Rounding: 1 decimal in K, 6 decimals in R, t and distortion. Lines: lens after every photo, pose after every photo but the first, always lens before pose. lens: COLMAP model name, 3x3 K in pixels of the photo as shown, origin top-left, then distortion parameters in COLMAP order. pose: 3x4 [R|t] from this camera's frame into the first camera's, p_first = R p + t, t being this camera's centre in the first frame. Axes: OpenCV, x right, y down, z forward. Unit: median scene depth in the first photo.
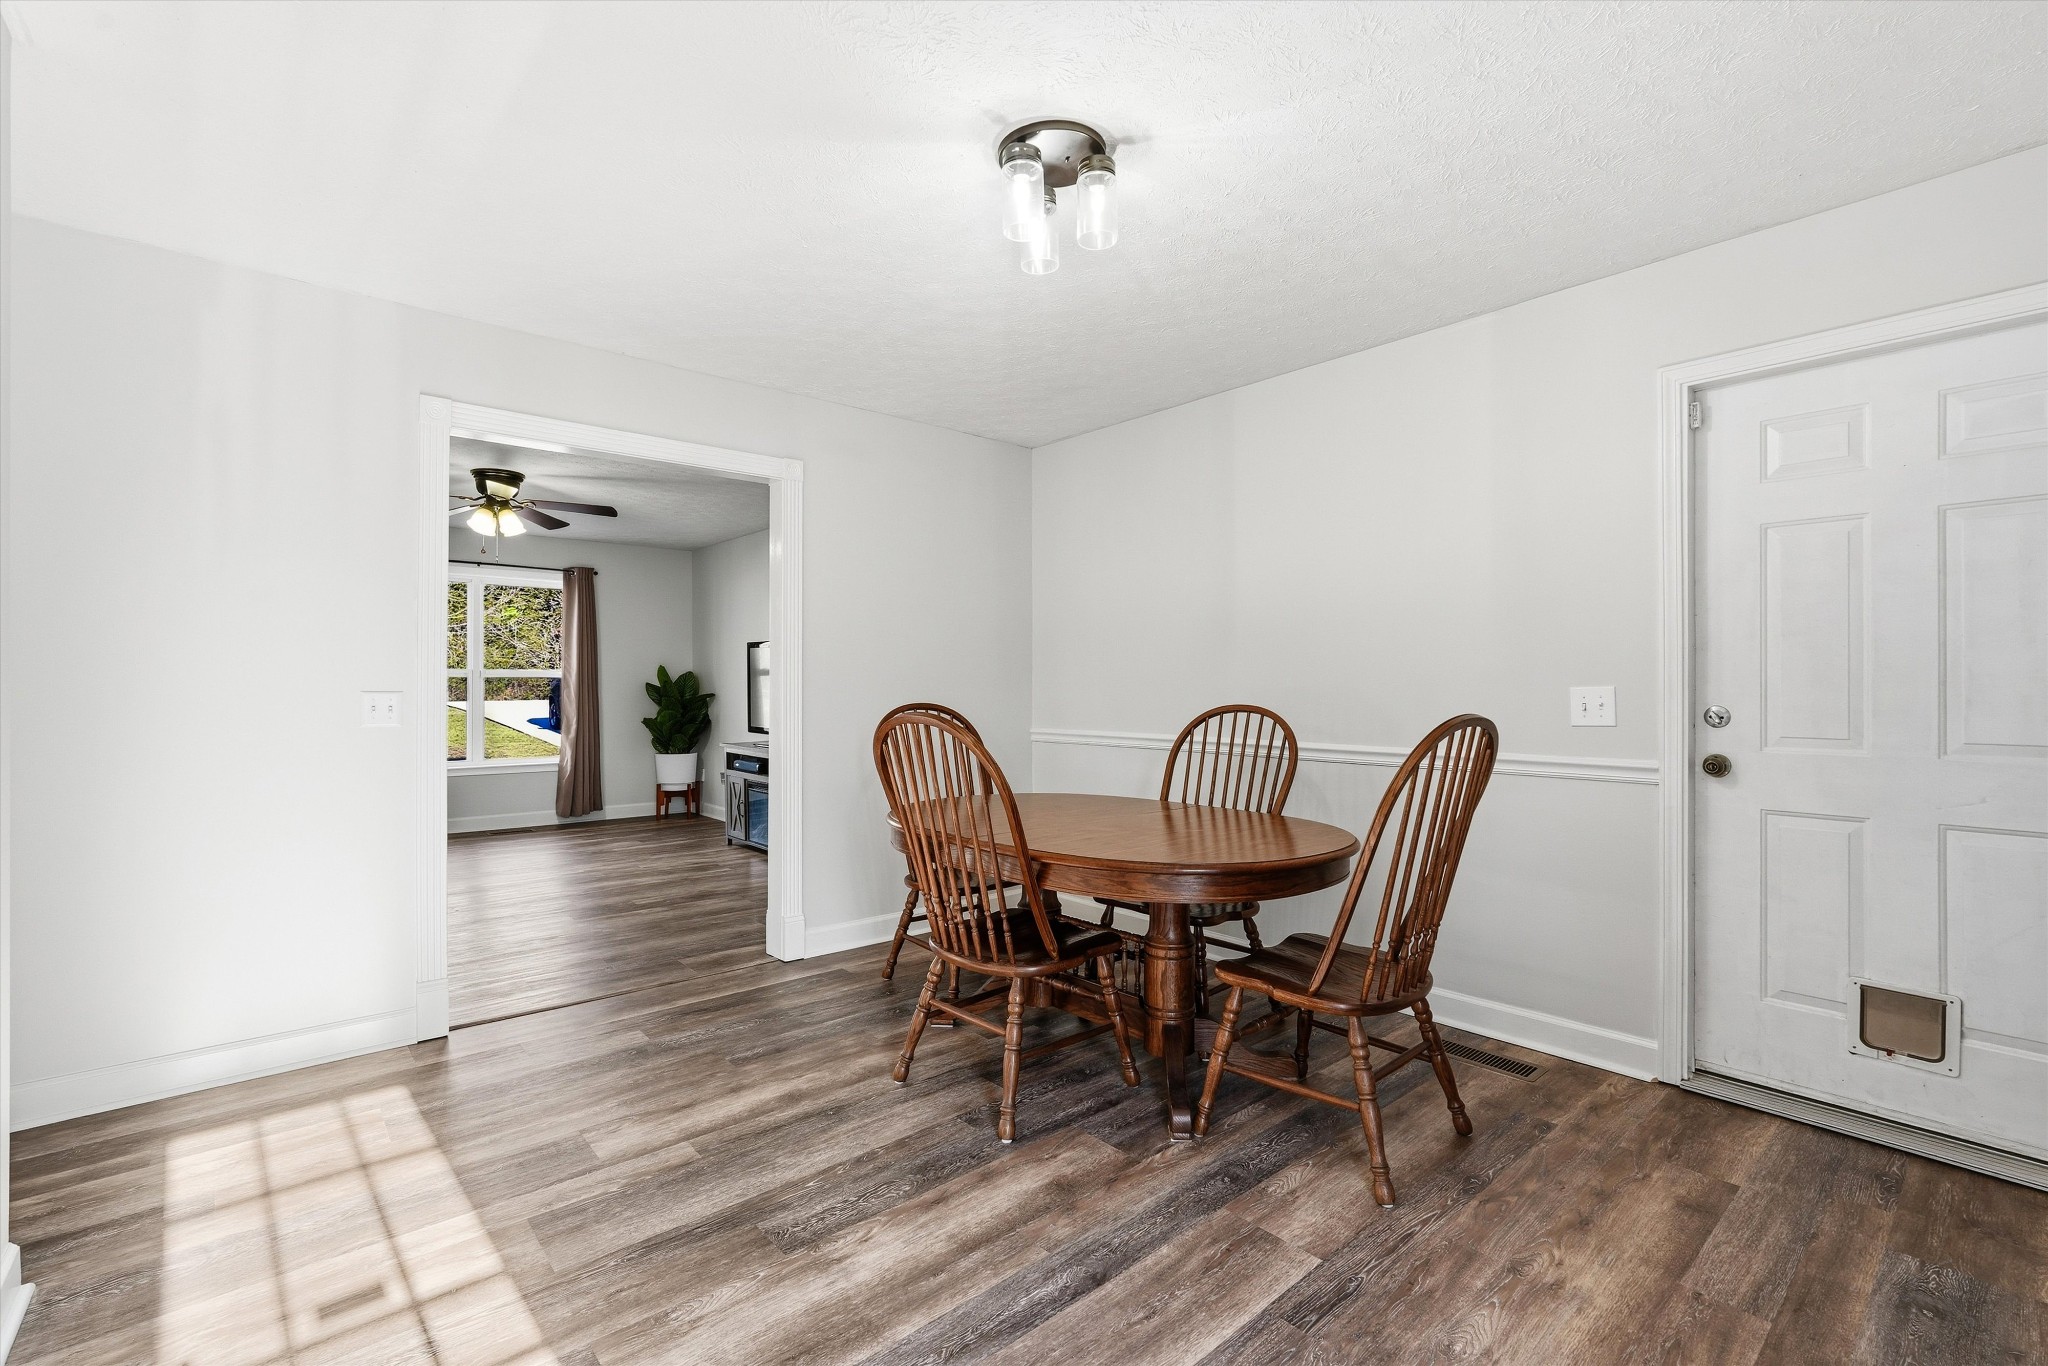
lens RADIAL K [[908.3, 0, 1029.0], [0, 908.3, 691.9], [0, 0, 1]] dist [-0.011075, 0.004604]
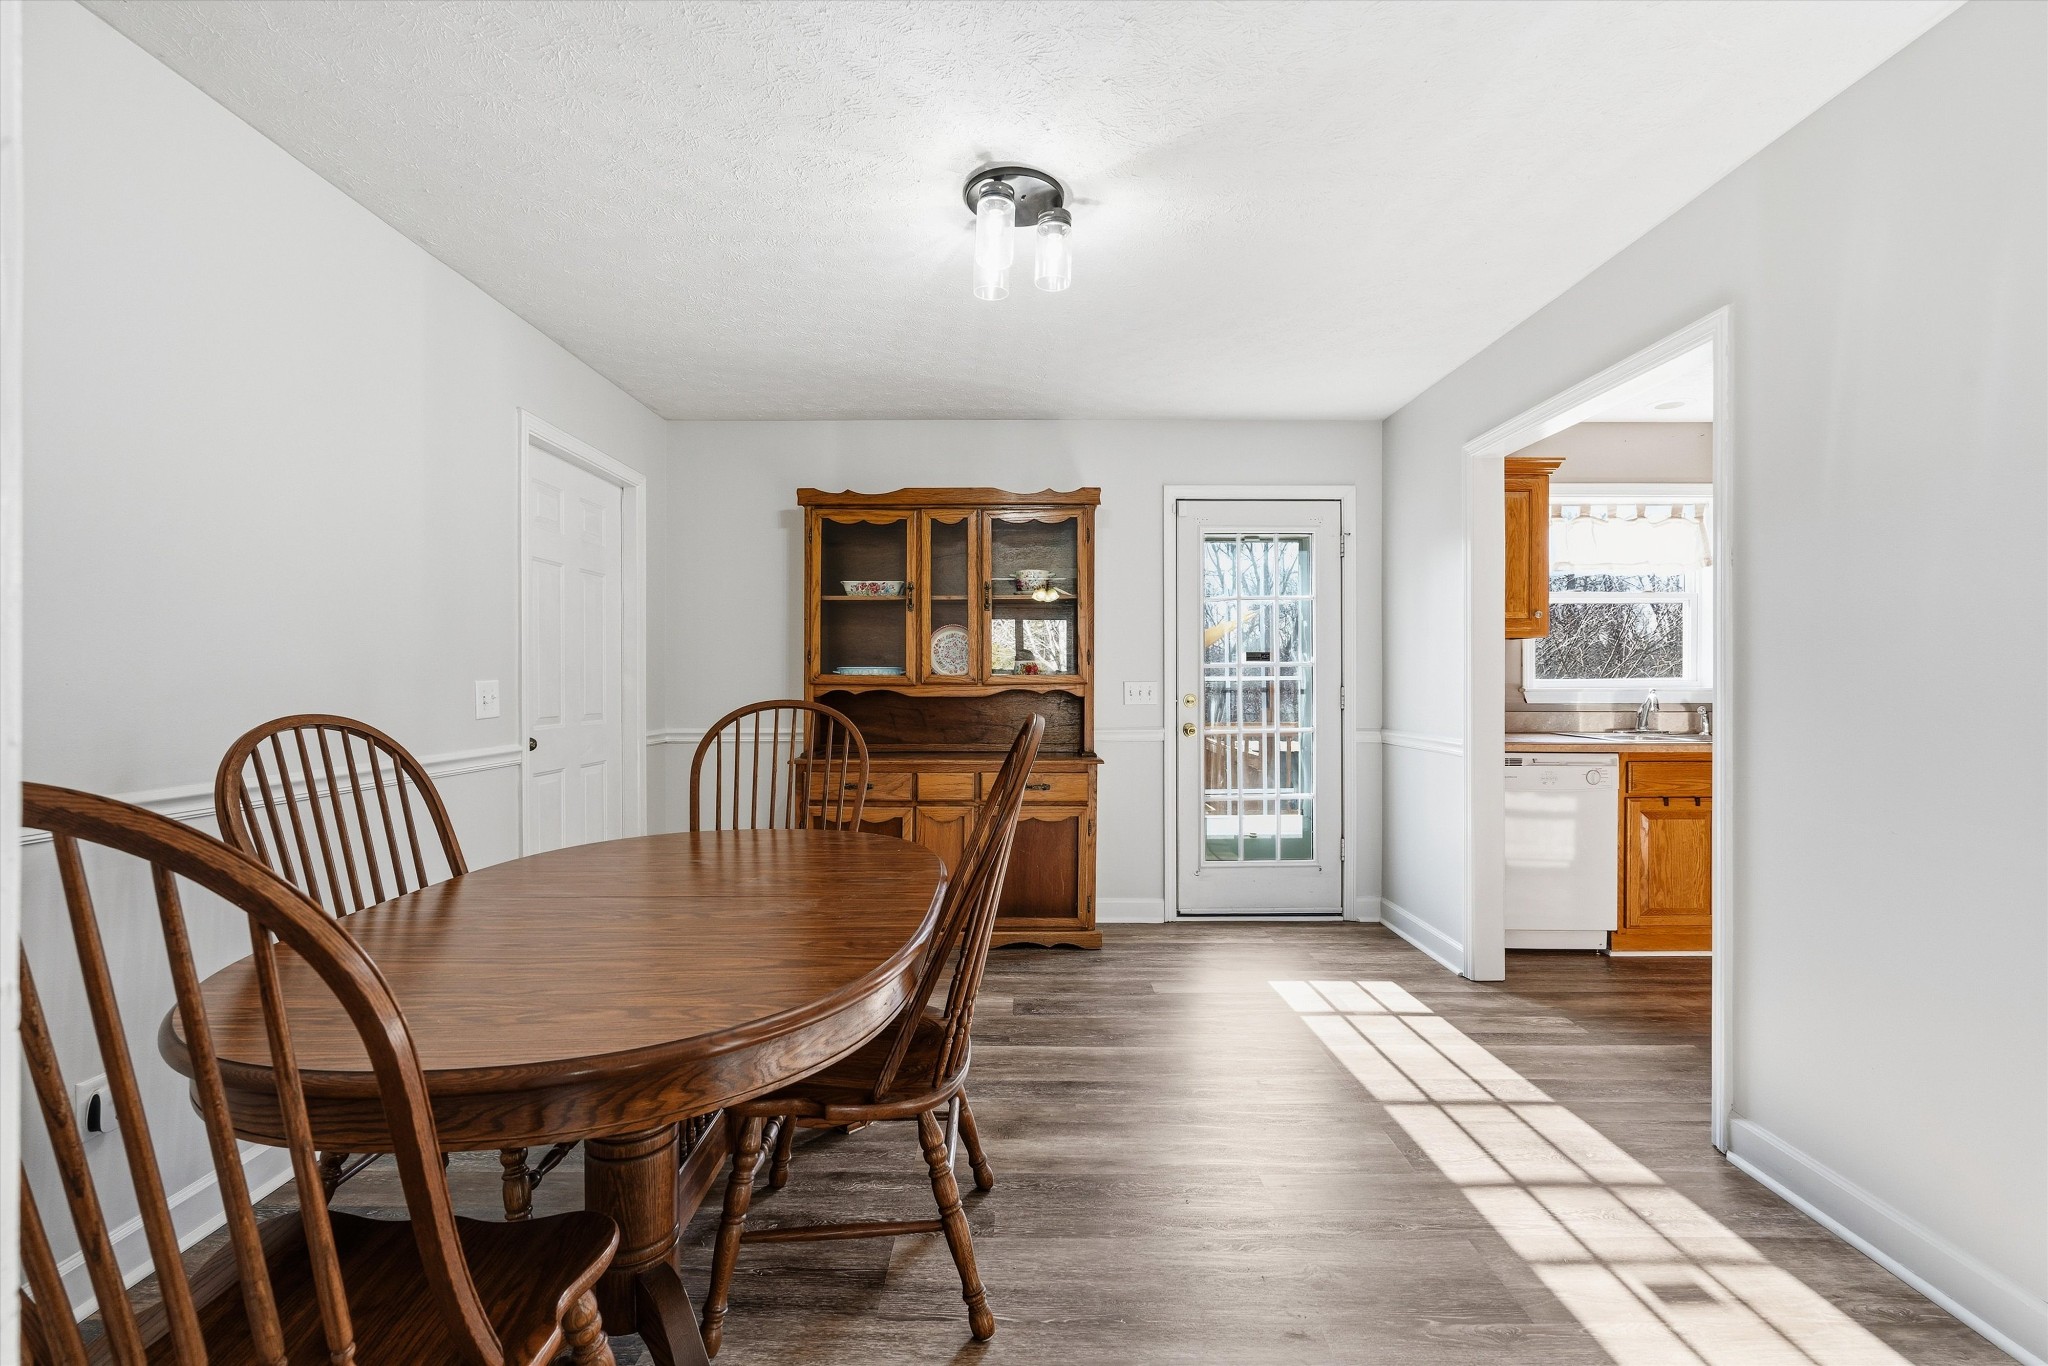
lens RADIAL K [[908.3, 0, 1030.9], [0, 908.3, 677.1], [0, 0, 1]] dist [-0.011075, 0.004604]
pose [[-0.759512, 0.012819, 0.650367, -0.578900], [0.007512, 0.999912, -0.010936, 0.006891], [-0.650450, -0.003421, -0.759541, 1.486304]]
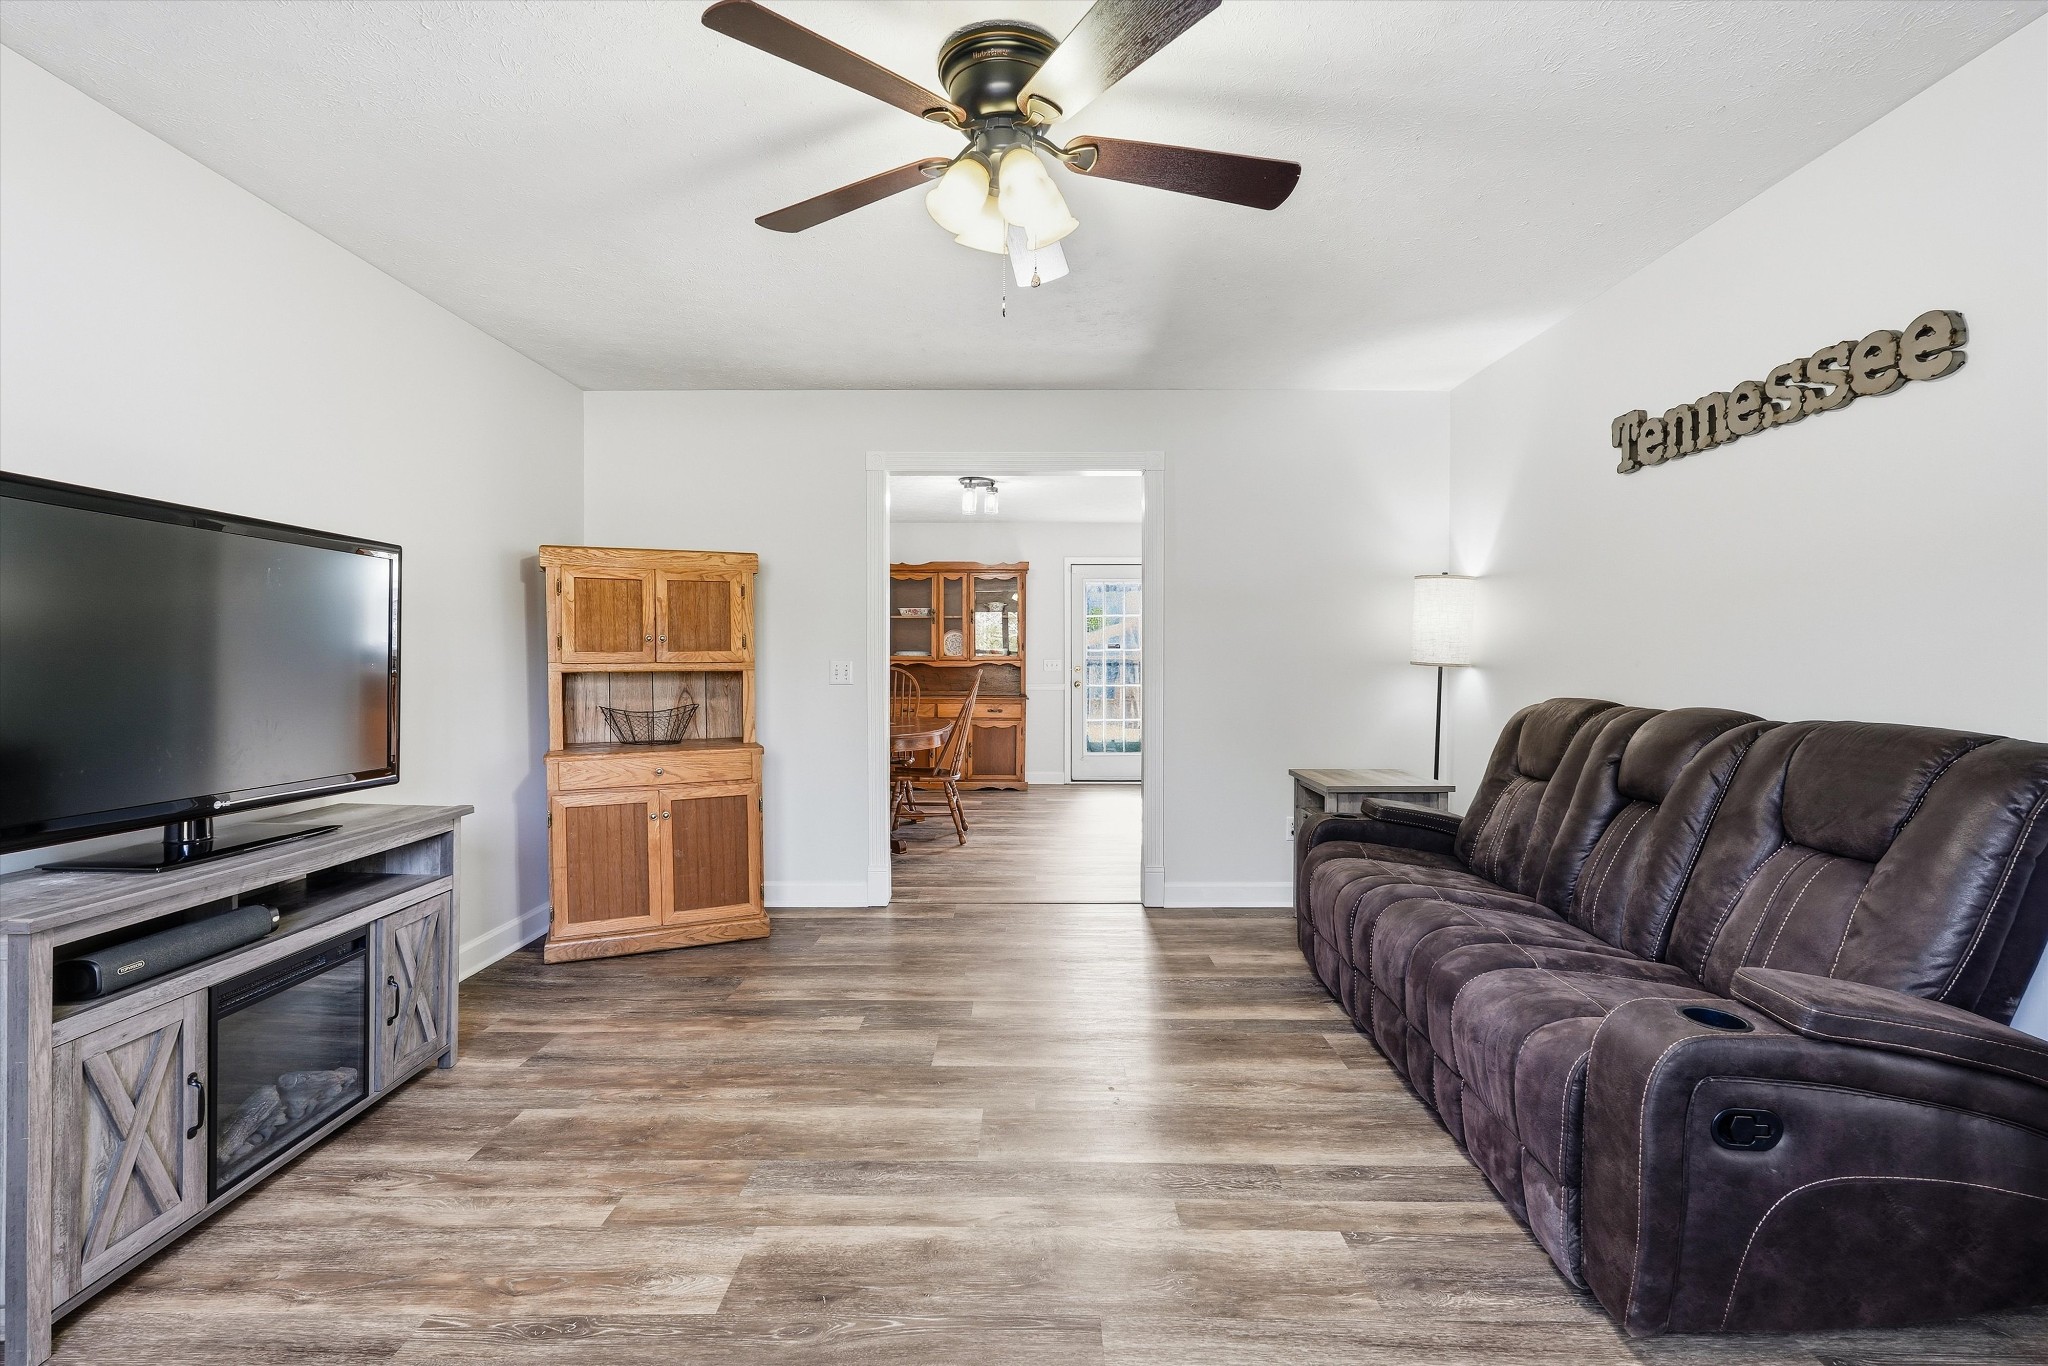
lens RADIAL K [[908.3, 0, 1019.7], [0, 908.3, 674.0], [0, 0, 1]] dist [-0.011075, 0.004604]
pose [[-0.751159, 0.000202, 0.660122, -1.691131], [0.005333, 0.999969, 0.005763, 0.032711], [-0.660100, 0.007849, -0.751137, 2.586792]]
